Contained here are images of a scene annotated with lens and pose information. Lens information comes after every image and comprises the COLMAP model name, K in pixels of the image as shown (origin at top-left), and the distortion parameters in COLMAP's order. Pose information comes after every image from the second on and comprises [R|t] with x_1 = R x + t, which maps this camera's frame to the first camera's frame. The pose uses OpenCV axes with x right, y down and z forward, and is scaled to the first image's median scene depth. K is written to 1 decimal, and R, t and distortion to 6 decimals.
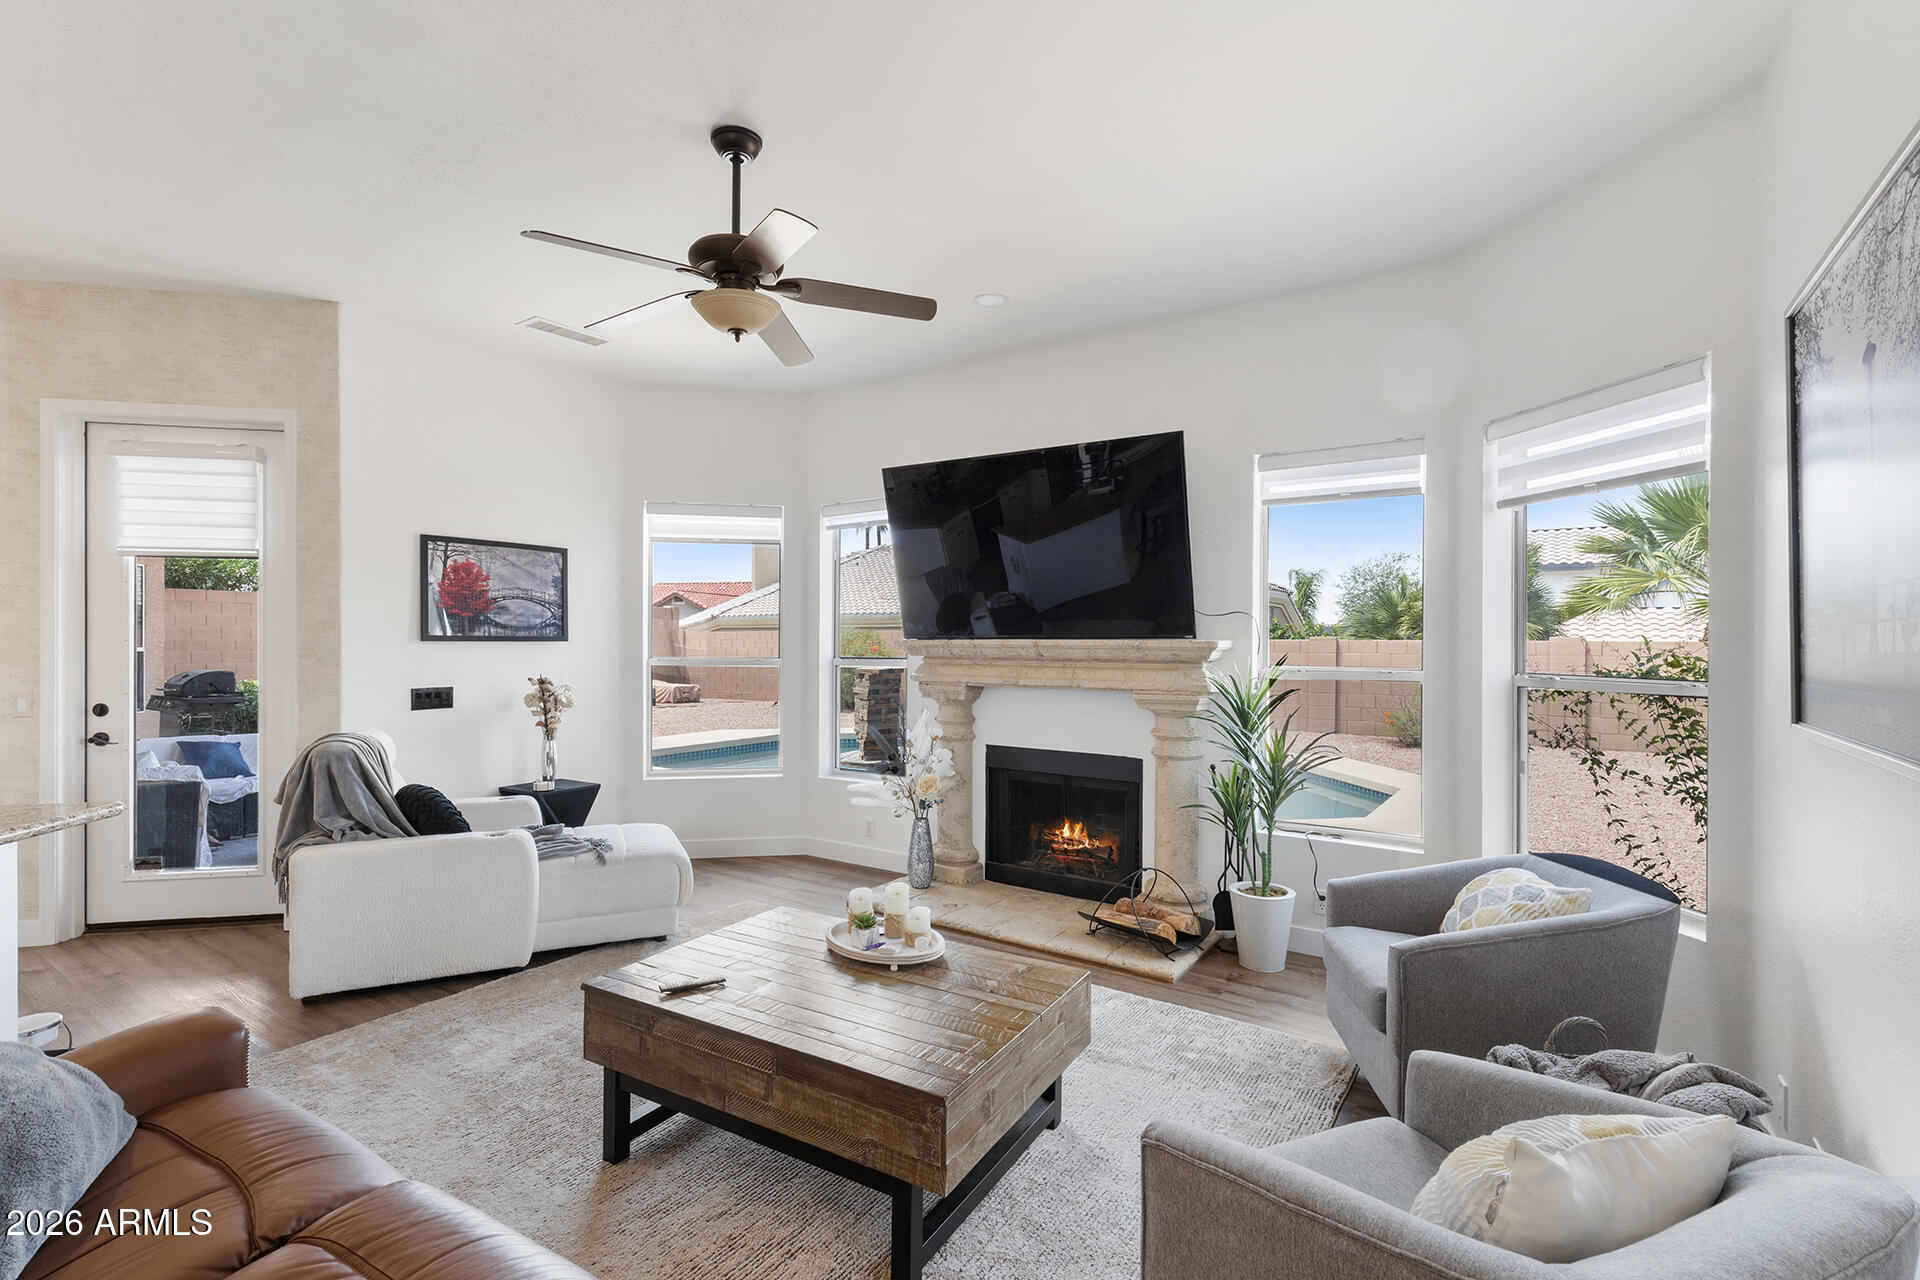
lens RADIAL K [[864.2, 0, 947.9], [0, 864.2, 650.6], [0, 0, 1]] dist [0.012306, -0.001949]
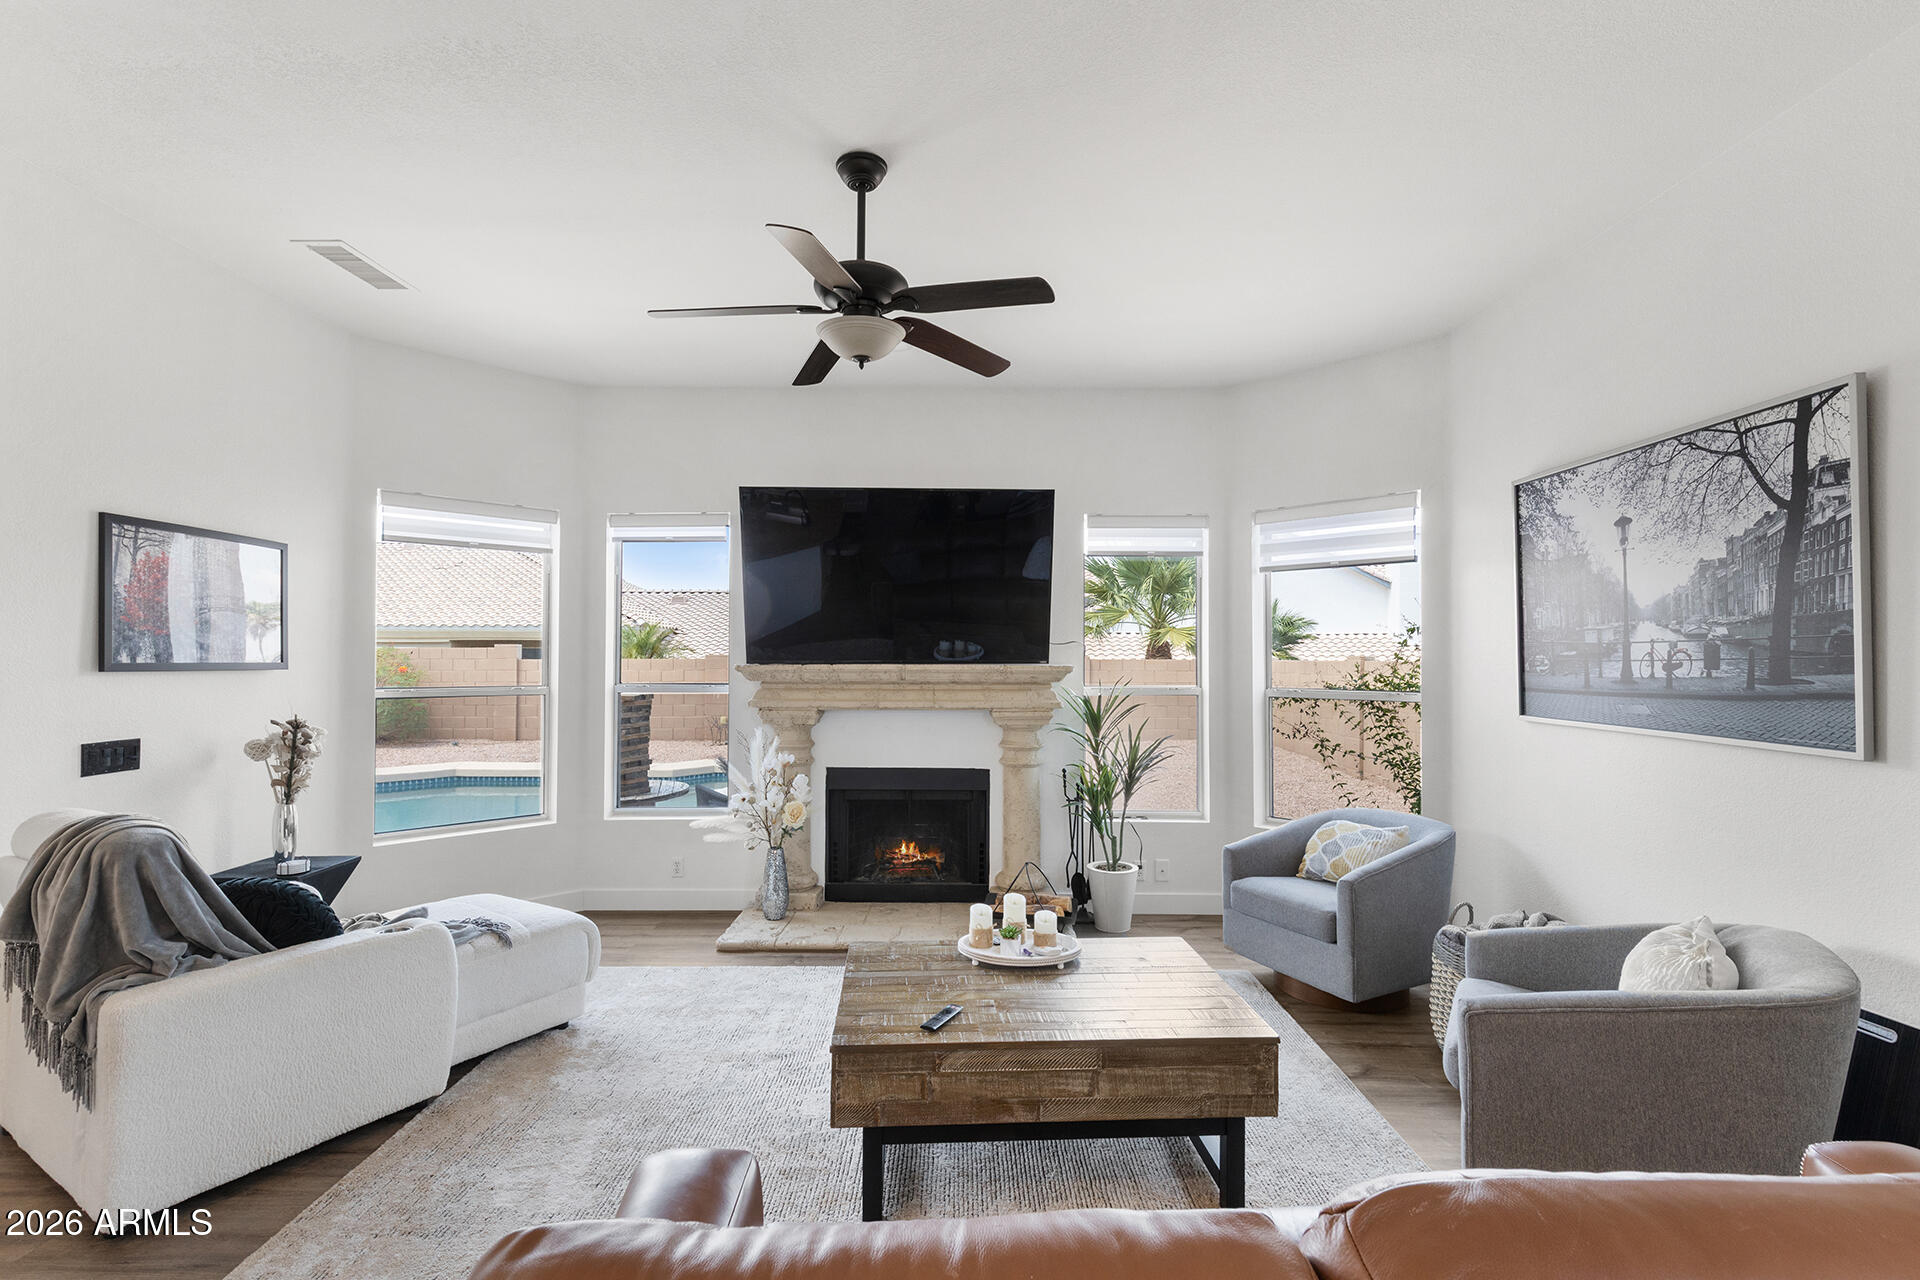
lens RADIAL K [[864.2, 0, 950.4], [0, 864.2, 646.1], [0, 0, 1]] dist [0.012306, -0.001949]
pose [[0.833560, 0.006448, 0.552391, -0.499802], [0.006911, 0.999732, -0.022097, -0.012863], [-0.552386, 0.022237, 0.833292, 0.090003]]
